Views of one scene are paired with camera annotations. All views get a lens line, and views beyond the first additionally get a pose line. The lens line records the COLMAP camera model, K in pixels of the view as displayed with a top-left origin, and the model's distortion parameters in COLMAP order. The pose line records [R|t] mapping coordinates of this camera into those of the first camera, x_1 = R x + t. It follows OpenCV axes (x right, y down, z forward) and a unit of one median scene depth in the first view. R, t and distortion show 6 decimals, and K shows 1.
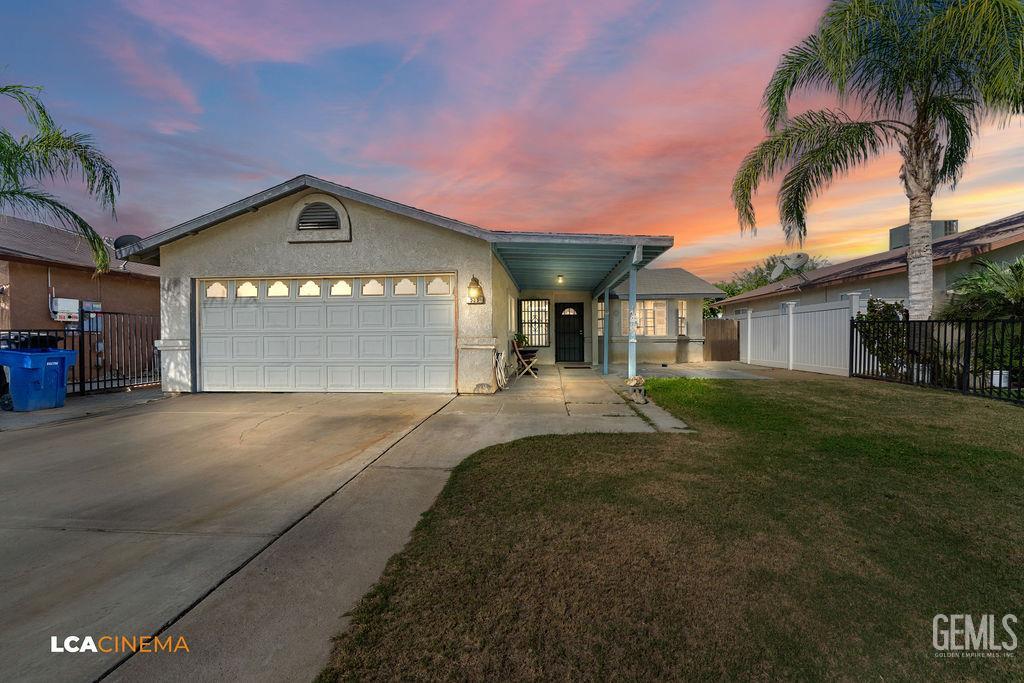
lens RADIAL K [[411.9, 0, 516.6], [0, 411.9, 338.9], [0, 0, 1]] dist [-0.002290, -0.000111]
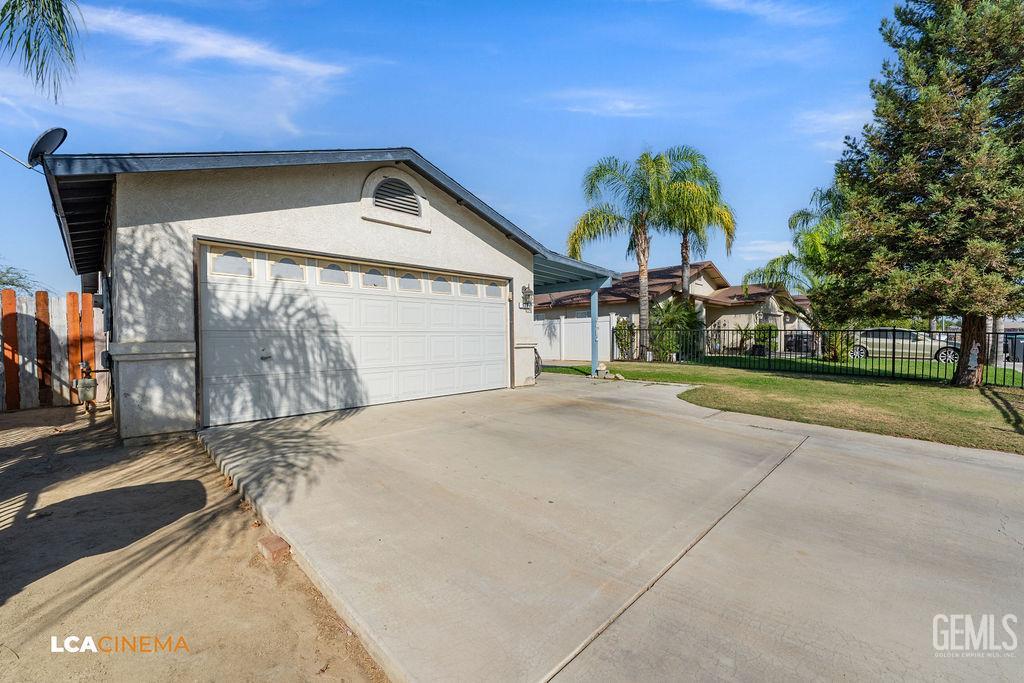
lens RADIAL K [[411.9, 0, 516.6], [0, 411.9, 338.9], [0, 0, 1]] dist [-0.002290, -0.000111]
pose [[0.641191, -0.007016, 0.767350, -0.952902], [0.022951, 0.999686, -0.010037, 0.008687], [-0.767038, 0.024048, 0.641151, 0.267438]]
